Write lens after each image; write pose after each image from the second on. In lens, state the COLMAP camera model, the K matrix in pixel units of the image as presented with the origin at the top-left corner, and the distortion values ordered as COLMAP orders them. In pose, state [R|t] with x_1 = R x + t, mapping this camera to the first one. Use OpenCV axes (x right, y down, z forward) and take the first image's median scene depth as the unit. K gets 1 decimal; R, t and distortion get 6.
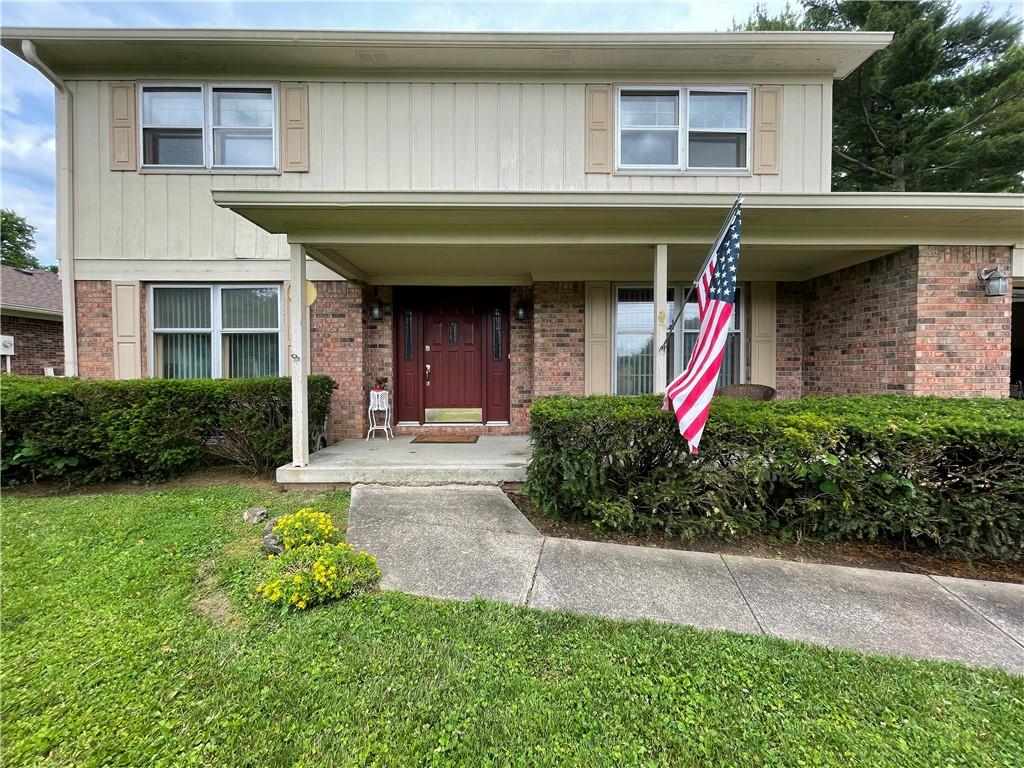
lens RADIAL K [[414.8, 0, 511.8], [0, 414.8, 388.1], [0, 0, 1]] dist [-0.007384, 0.000631]
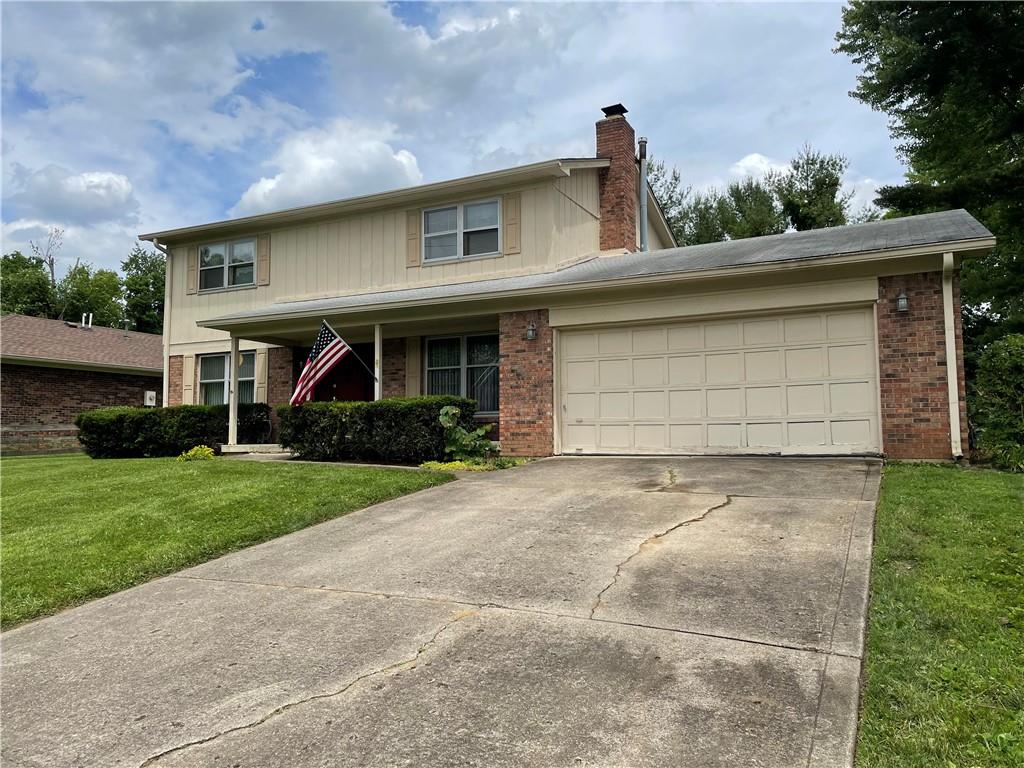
lens RADIAL K [[788.7, 0, 521.8], [0, 788.7, 383.9], [0, 0, 1]] dist [0.055142, -0.035830]
pose [[0.888880, -0.042258, -0.456188, 1.875998], [-0.008733, 0.993993, -0.109092, 0.223761], [0.458058, 0.100953, 0.883171, -1.344021]]
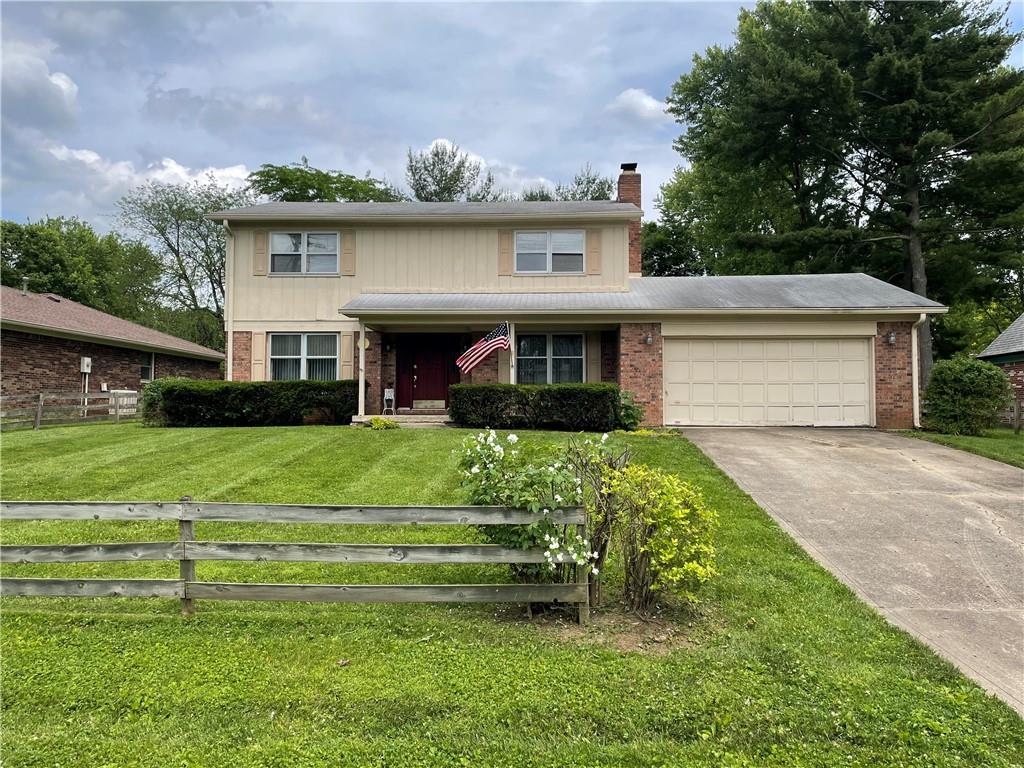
lens RADIAL K [[788.7, 0, 529.6], [0, 788.7, 369.6], [0, 0, 1]] dist [0.055142, -0.035830]
pose [[0.998421, -0.001046, -0.056164, 0.527902], [-0.004163, 0.995699, -0.092552, 0.252335], [0.056020, 0.092640, 0.994123, -2.583774]]
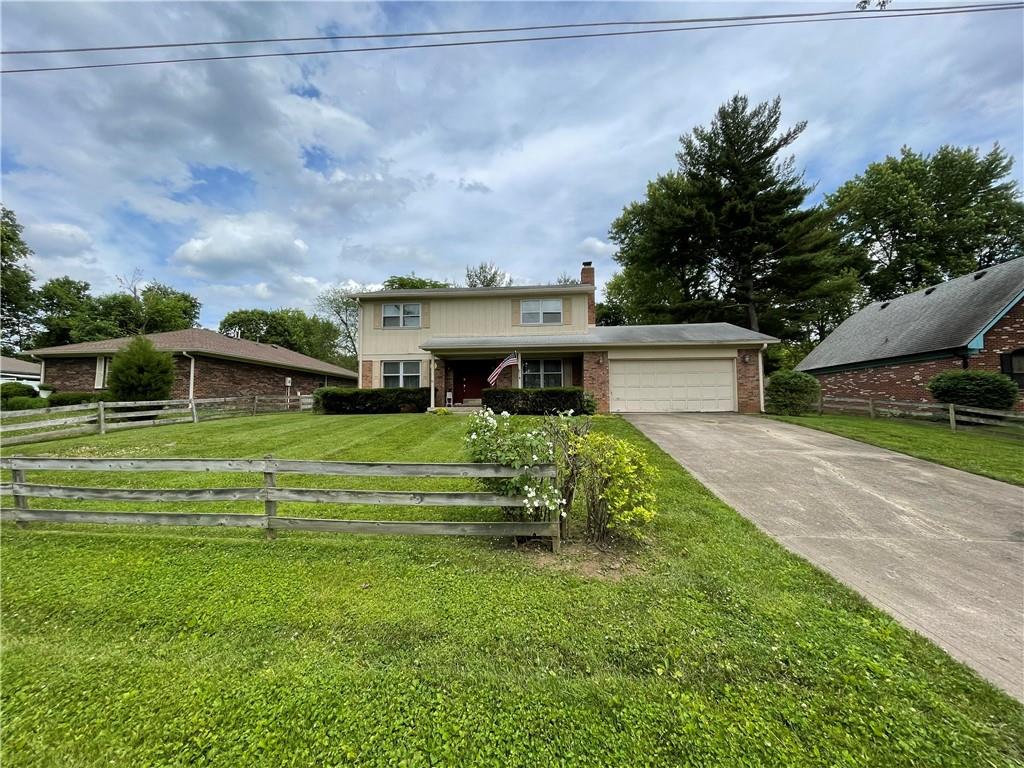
lens RADIAL K [[414.8, 0, 515.5], [0, 414.8, 383.2], [0, 0, 1]] dist [-0.007384, 0.000631]
pose [[0.994322, -0.011185, -0.105827, 0.552311], [0.000303, 0.994754, -0.102298, 0.272055], [0.106416, 0.101685, 0.989109, -2.219327]]
